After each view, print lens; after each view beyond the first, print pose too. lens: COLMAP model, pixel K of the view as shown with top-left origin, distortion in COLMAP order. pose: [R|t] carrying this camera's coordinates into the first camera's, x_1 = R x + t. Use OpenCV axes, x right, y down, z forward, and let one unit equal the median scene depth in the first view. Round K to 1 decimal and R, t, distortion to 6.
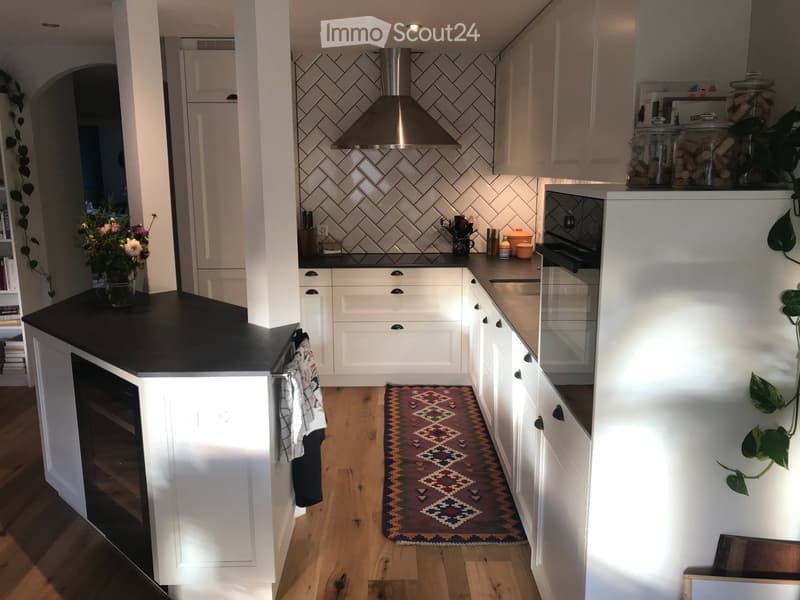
lens RADIAL K [[658.5, 0, 401.7], [0, 658.5, 300.5], [0, 0, 1]] dist [0.037460, -0.006143]
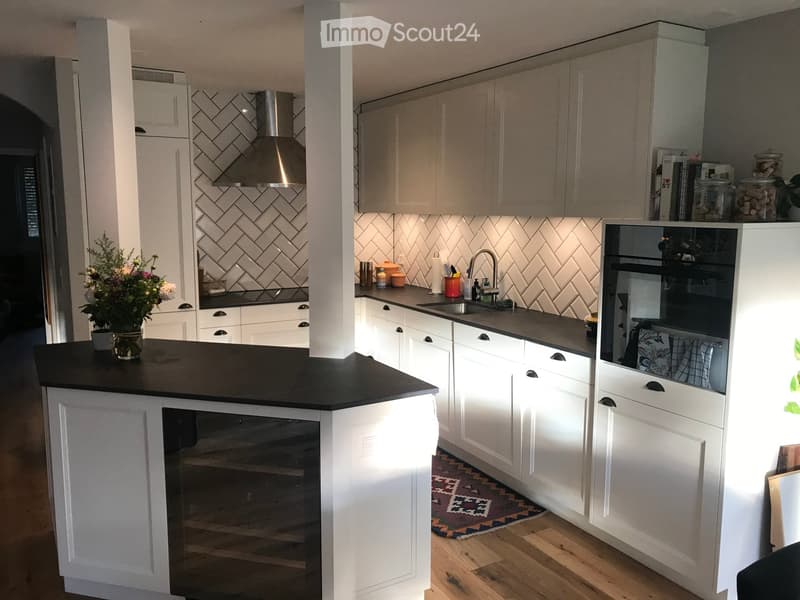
lens RADIAL K [[658.5, 0, 405.9], [0, 658.5, 297.2], [0, 0, 1]] dist [0.037460, -0.006143]
pose [[0.871050, -0.061983, 0.487268, -0.349956], [0.091538, 0.995112, -0.037051, -0.003606], [-0.482590, 0.076877, 0.872466, 0.020404]]
